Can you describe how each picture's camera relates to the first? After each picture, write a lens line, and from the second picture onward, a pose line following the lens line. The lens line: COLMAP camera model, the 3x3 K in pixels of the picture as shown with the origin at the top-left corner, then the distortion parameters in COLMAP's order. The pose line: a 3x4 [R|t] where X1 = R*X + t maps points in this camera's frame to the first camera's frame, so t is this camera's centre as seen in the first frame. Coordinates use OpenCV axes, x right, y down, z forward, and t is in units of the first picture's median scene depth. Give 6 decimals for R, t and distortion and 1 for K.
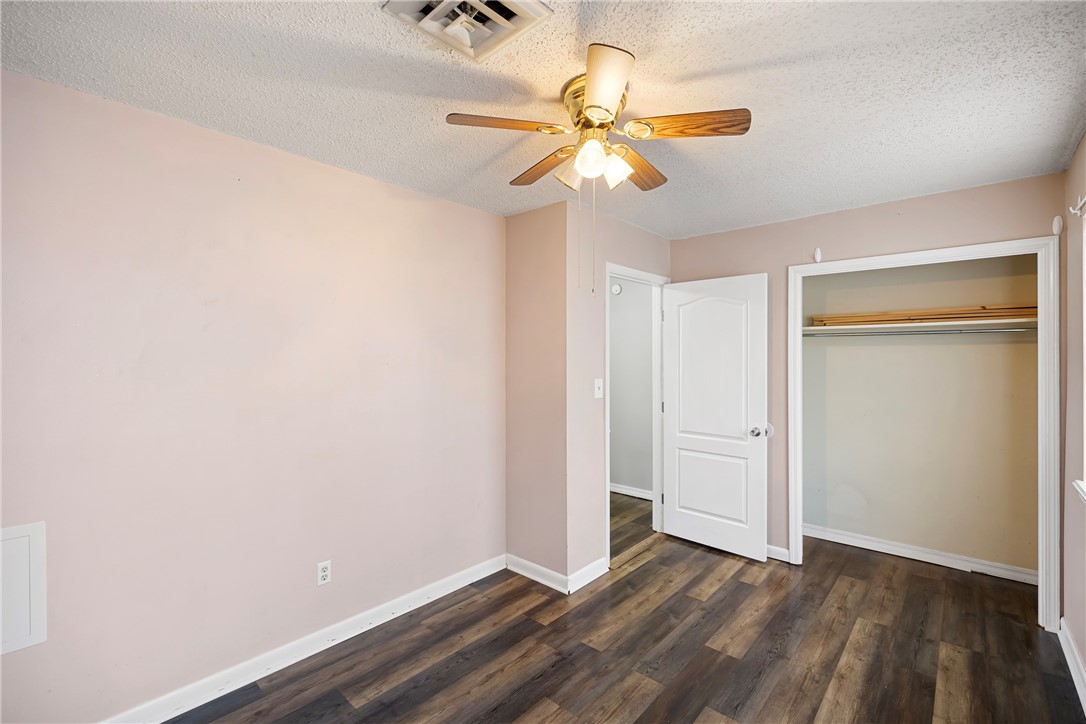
lens RADIAL K [[469.8, 0, 550.2], [0, 469.8, 360.9], [0, 0, 1]] dist [-0.002824, 0.000278]
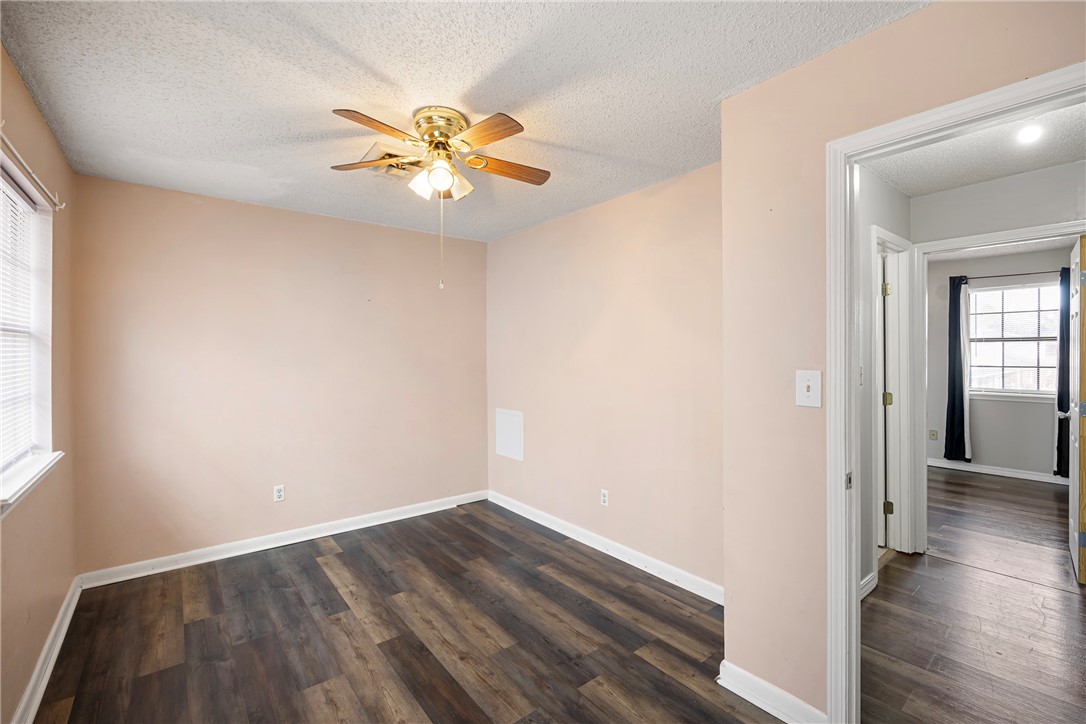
lens RADIAL K [[469.8, 0, 547.6], [0, 469.8, 353.5], [0, 0, 1]] dist [-0.002824, 0.000278]
pose [[-0.168290, 0.000970, -0.985737, 0.156959], [0.007696, 0.999970, -0.000330, 0.003780], [0.985708, -0.007641, -0.168292, 0.182548]]
